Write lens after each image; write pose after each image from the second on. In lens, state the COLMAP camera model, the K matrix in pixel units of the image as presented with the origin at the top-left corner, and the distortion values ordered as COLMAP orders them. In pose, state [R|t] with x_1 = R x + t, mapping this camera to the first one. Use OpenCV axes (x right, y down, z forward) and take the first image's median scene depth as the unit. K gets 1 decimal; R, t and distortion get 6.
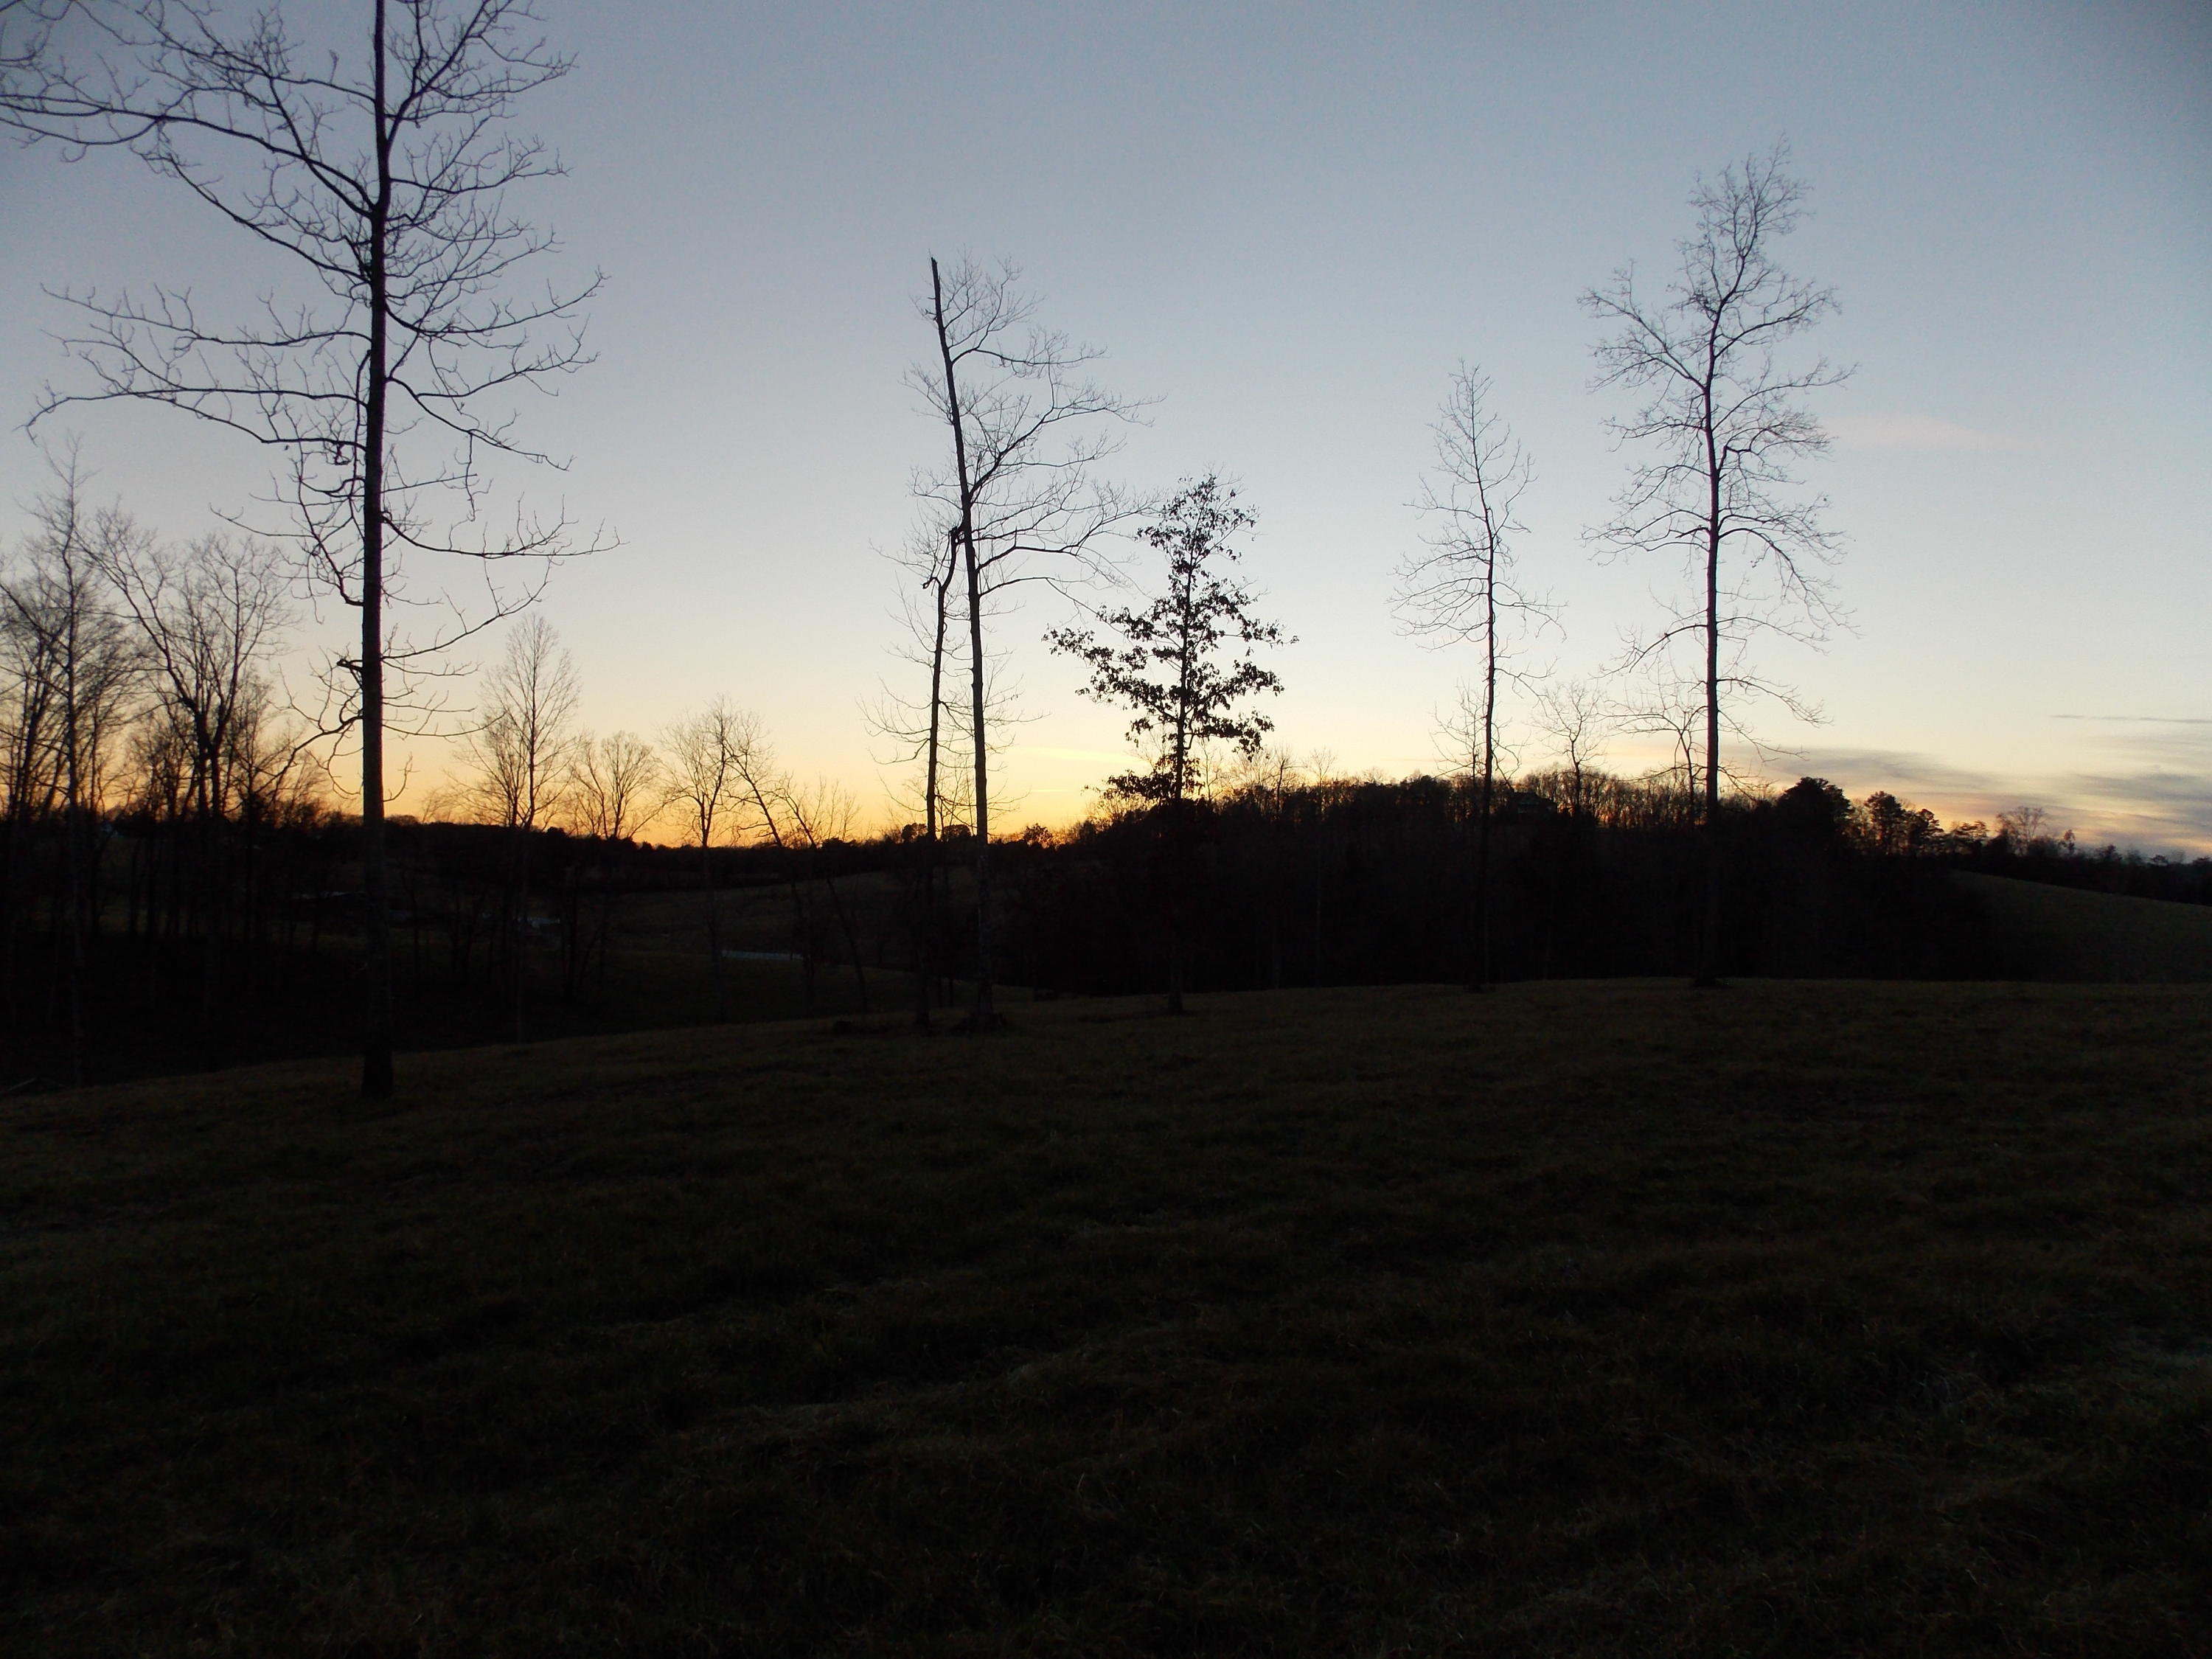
lens RADIAL K [[1448.1, 0, 1114.5], [0, 1448.1, 832.1], [0, 0, 1]] dist [0.005568, 0.001173]
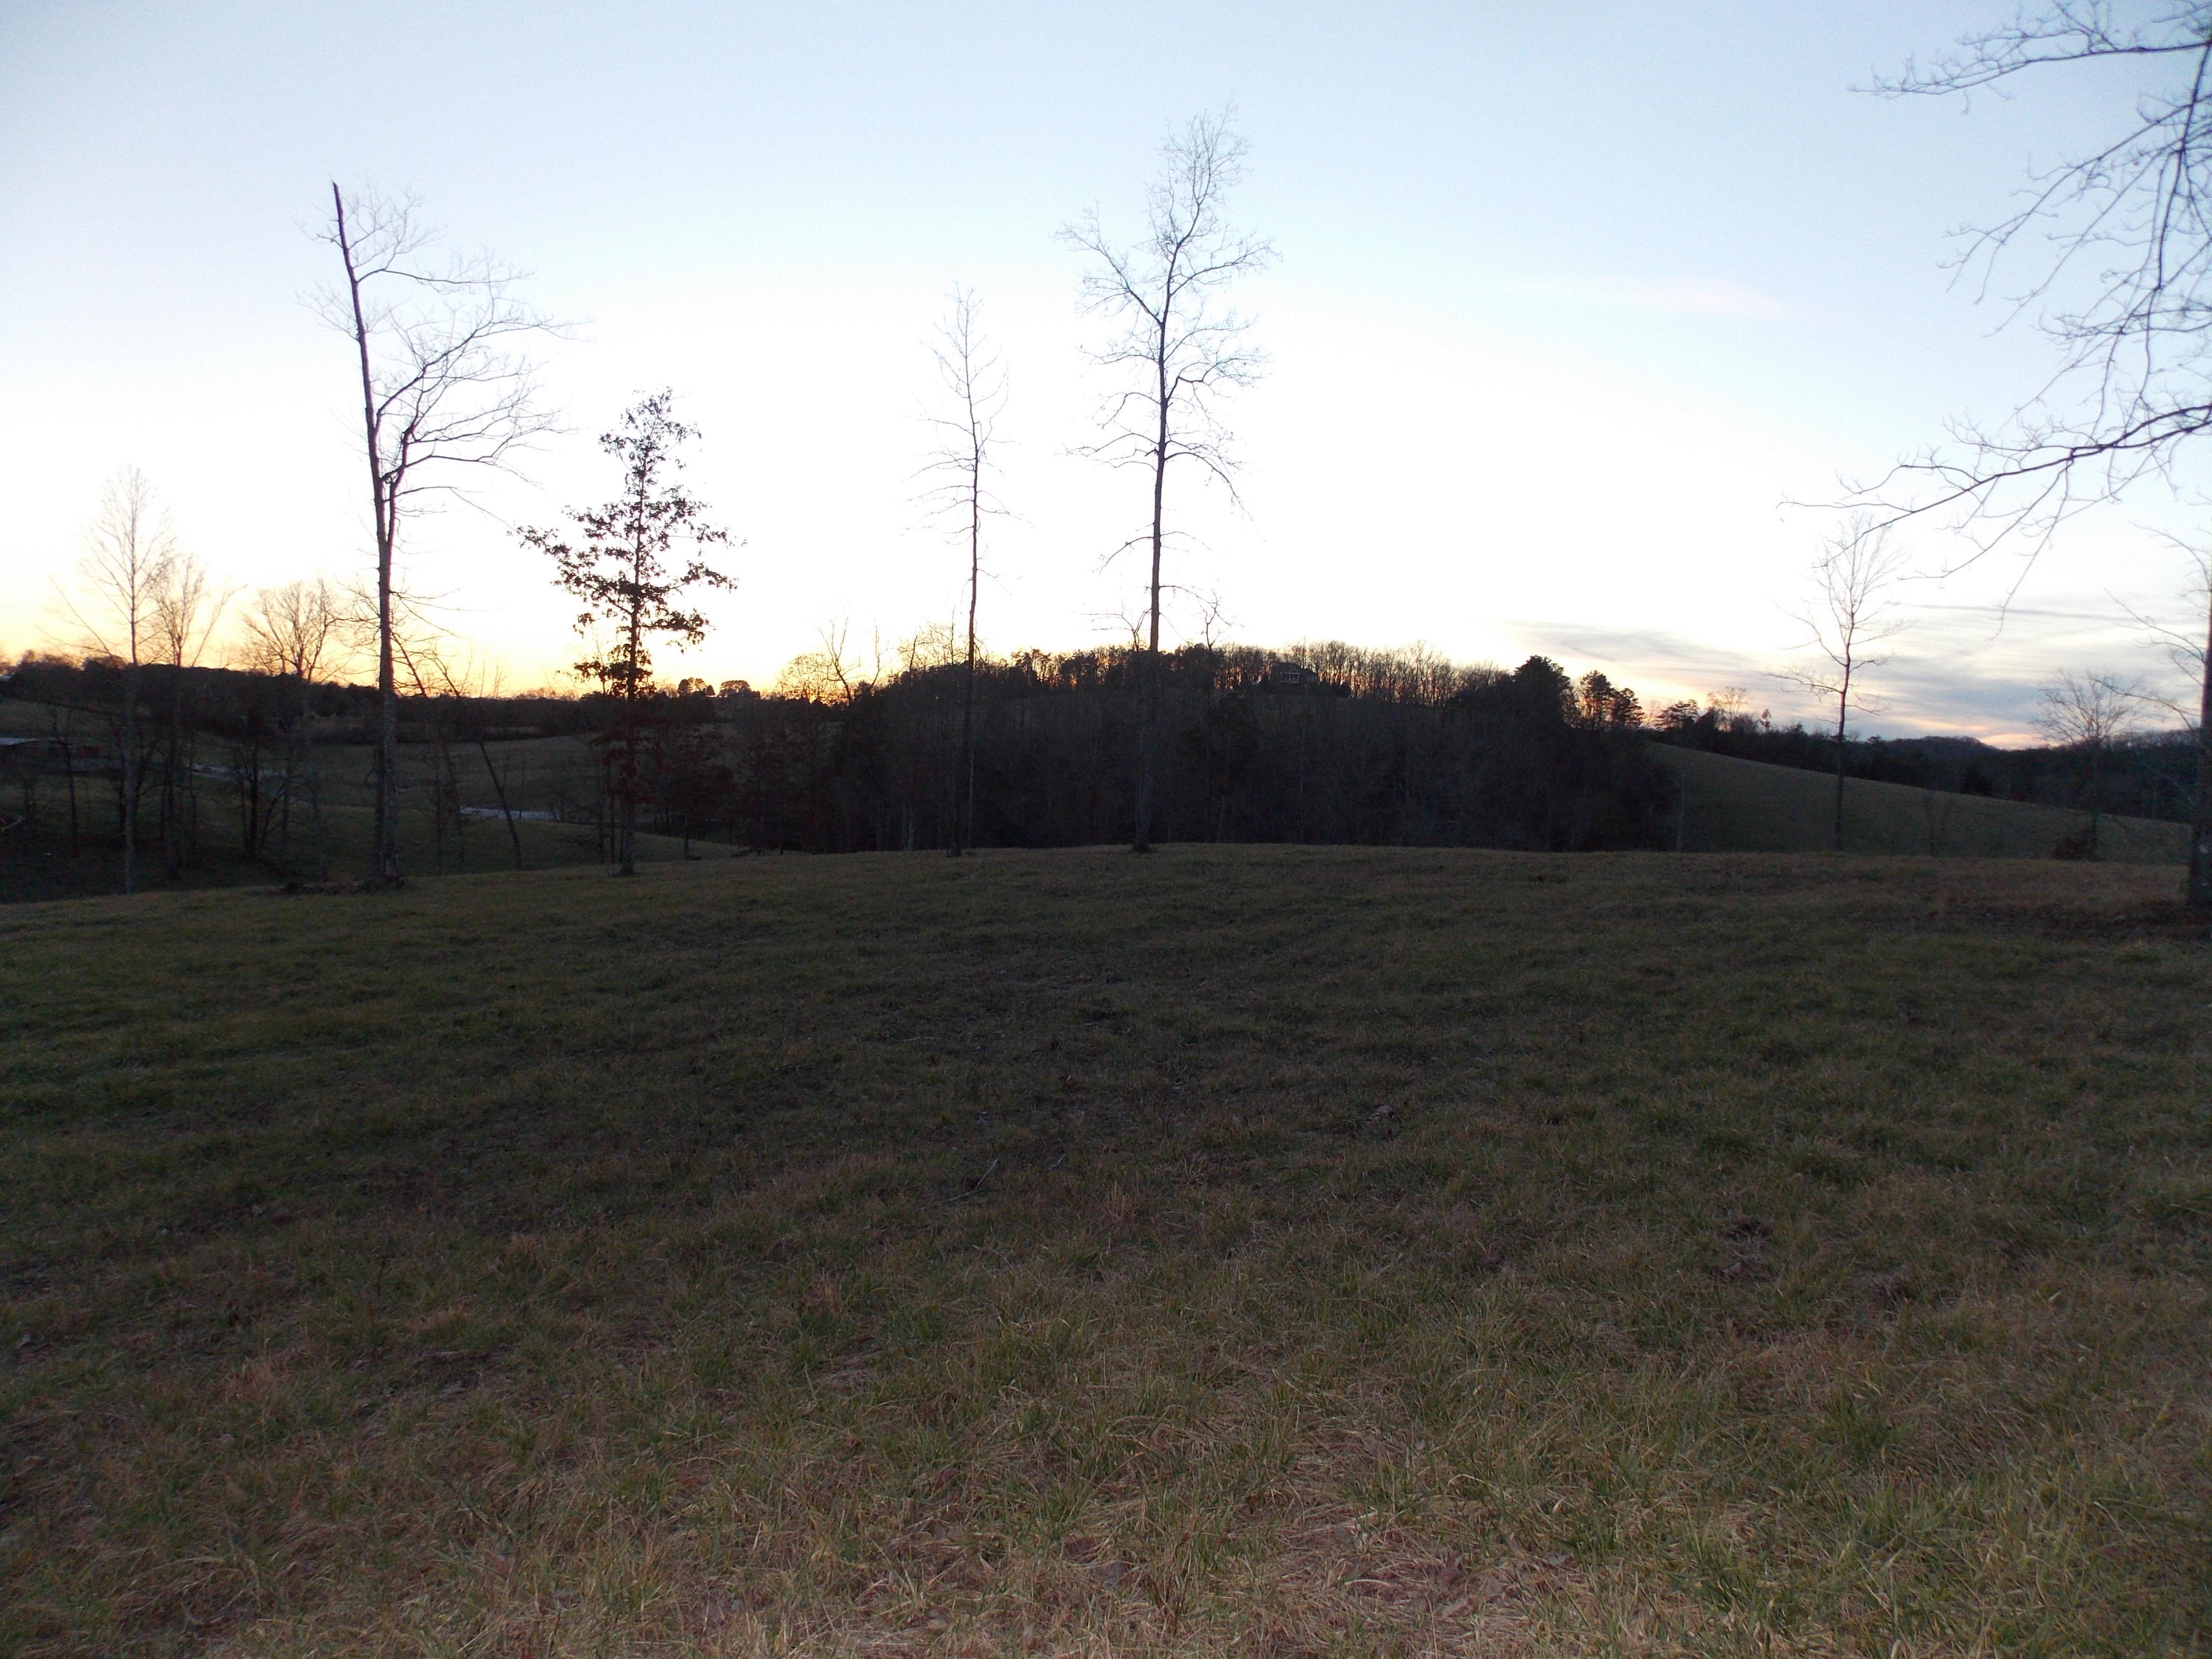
lens RADIAL K [[1448.1, 0, 1114.5], [0, 1448.1, 832.1], [0, 0, 1]] dist [0.005568, 0.001173]
pose [[0.990072, 0.004015, 0.140505, 0.219991], [-0.017179, 0.995555, 0.092603, -0.016765], [-0.139508, -0.094098, 0.985740, -0.142684]]
